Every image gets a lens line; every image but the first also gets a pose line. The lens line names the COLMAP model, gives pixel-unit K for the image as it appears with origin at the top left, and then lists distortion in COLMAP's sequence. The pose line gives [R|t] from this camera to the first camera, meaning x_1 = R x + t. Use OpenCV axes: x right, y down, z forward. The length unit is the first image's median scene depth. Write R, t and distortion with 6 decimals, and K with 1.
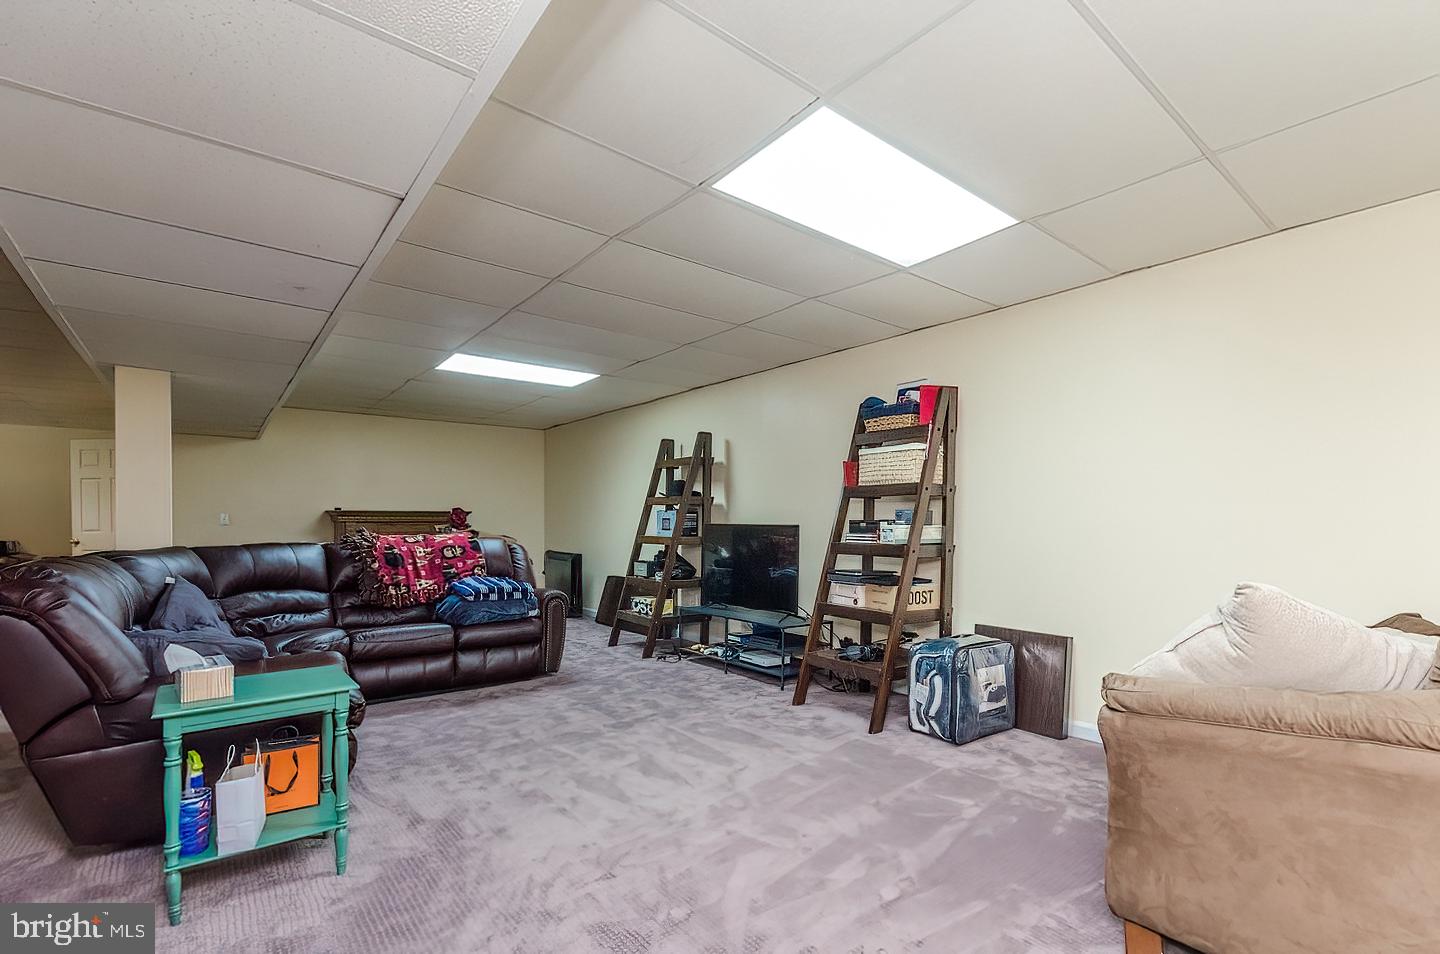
lens RADIAL K [[641.1, 0, 739.5], [0, 641.1, 526.7], [0, 0, 1]] dist [0.000724, 0.000533]
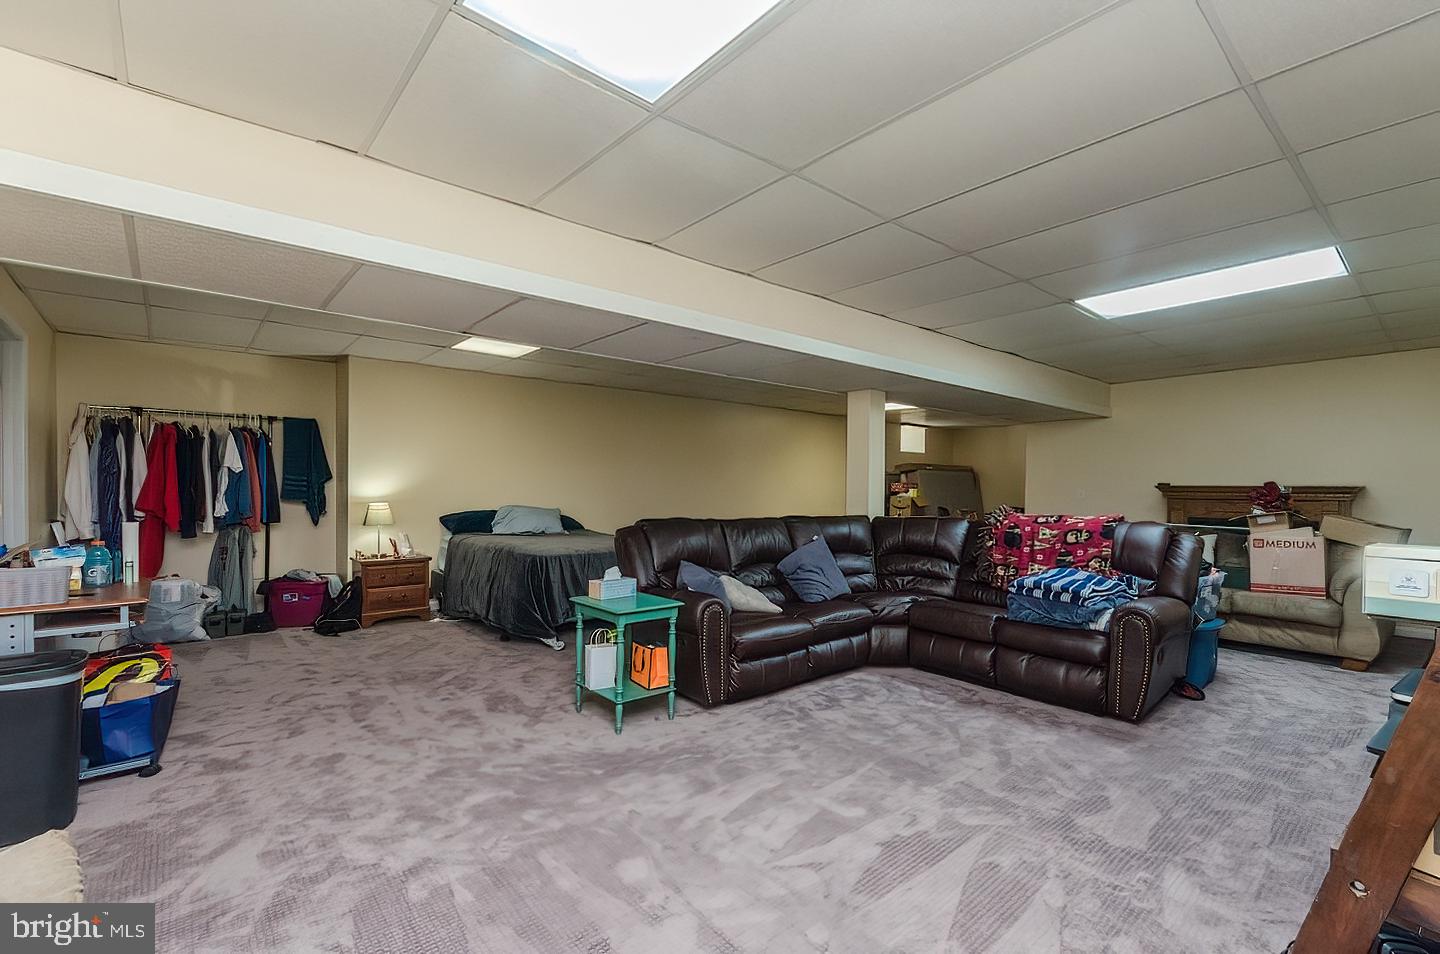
lens RADIAL K [[634.9, 0, 740.1], [0, 634.9, 490.2], [0, 0, 1]] dist [0.001630, 0.000326]
pose [[0.024664, 0.001816, -0.999694, 0.413221], [-0.015087, 0.999885, 0.001444, -0.018408], [0.999582, 0.015047, 0.024689, 0.584164]]
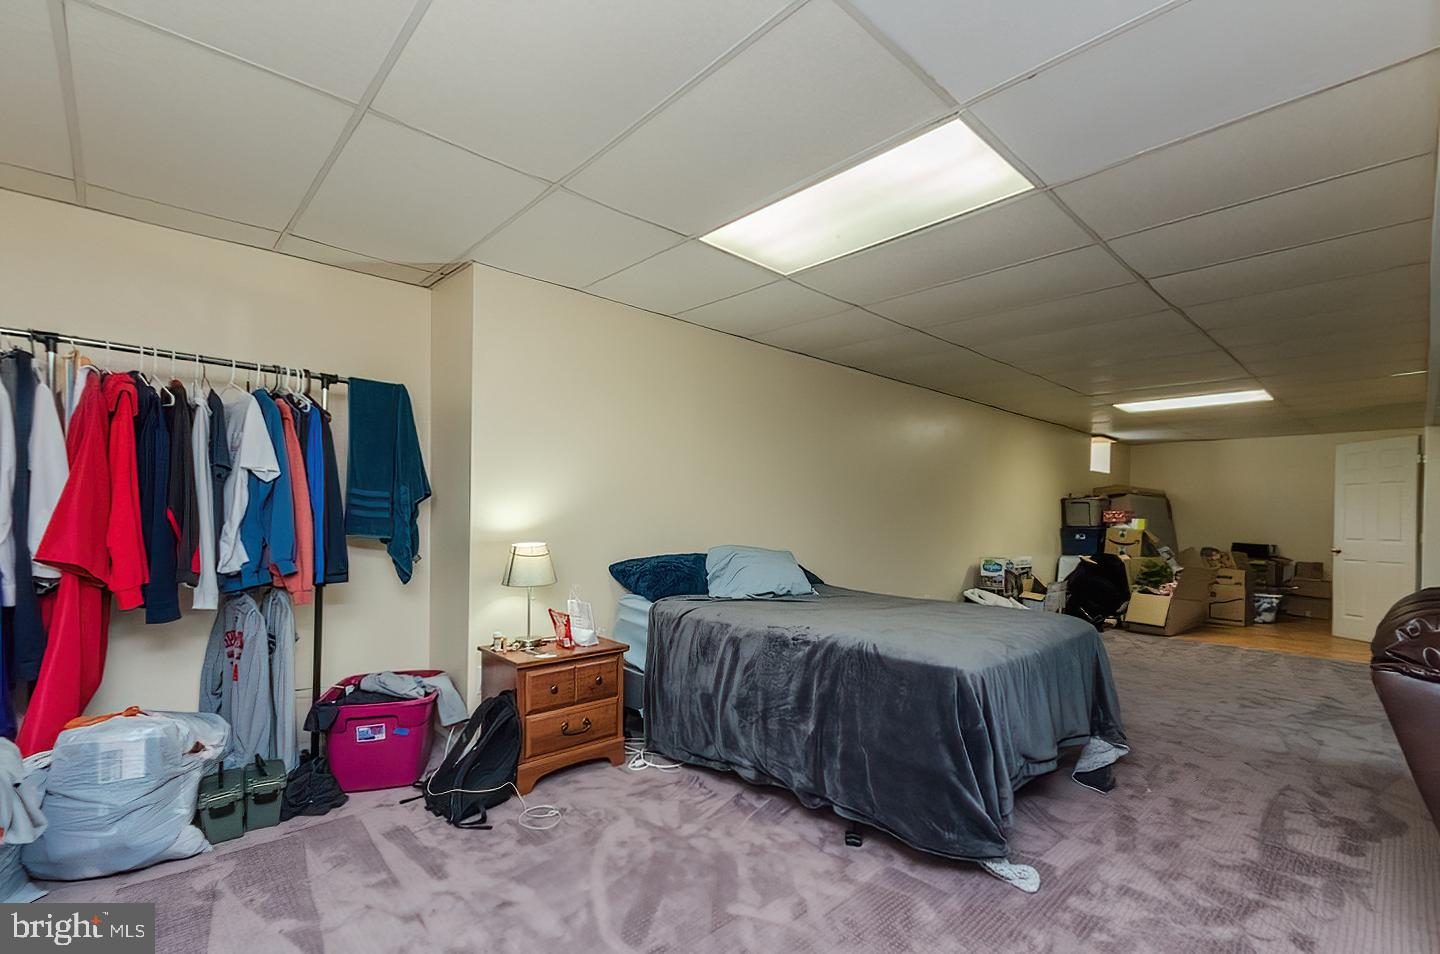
lens RADIAL K [[639.2, 0, 736.7], [0, 639.2, 516.8], [0, 0, 1]] dist [0.007106, -0.000074]
pose [[0.060027, 0.007666, -0.998167, -0.194248], [-0.025598, 0.999653, 0.006138, -0.017493], [0.997868, 0.025183, 0.060202, 0.063135]]
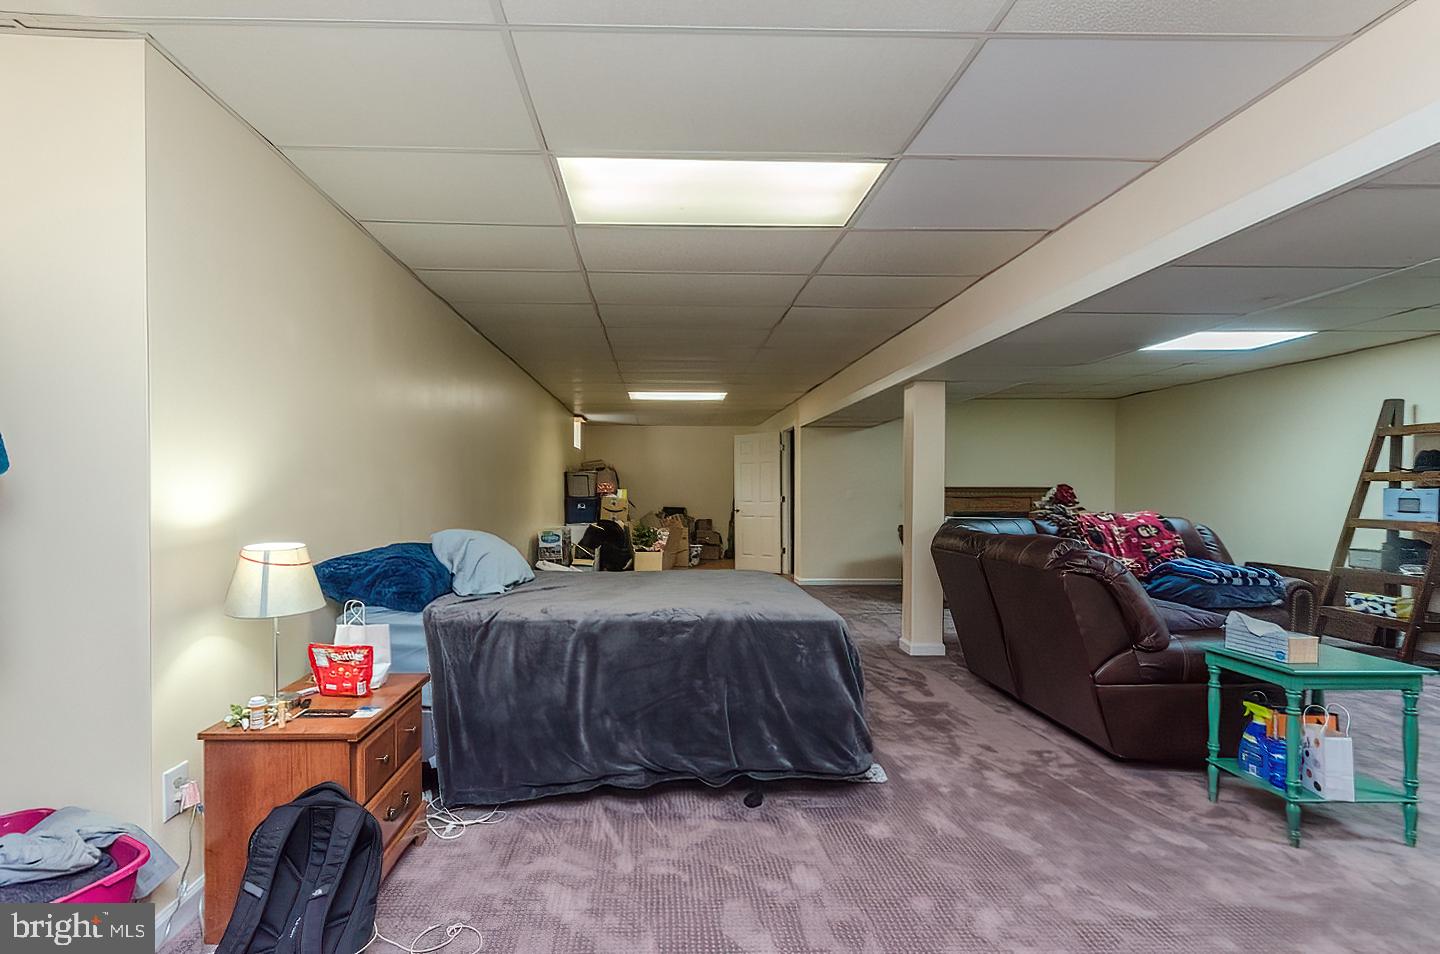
lens RADIAL K [[653.3, 0, 670.6], [0, 653.3, 491.4], [0, 0, 1]] dist [0.001826, 0.000347]
pose [[0.776908, 0.002833, -0.629607, -0.418086], [-0.007233, 0.999964, -0.004425, -0.014718], [0.629572, 0.007992, 0.776901, -0.292226]]
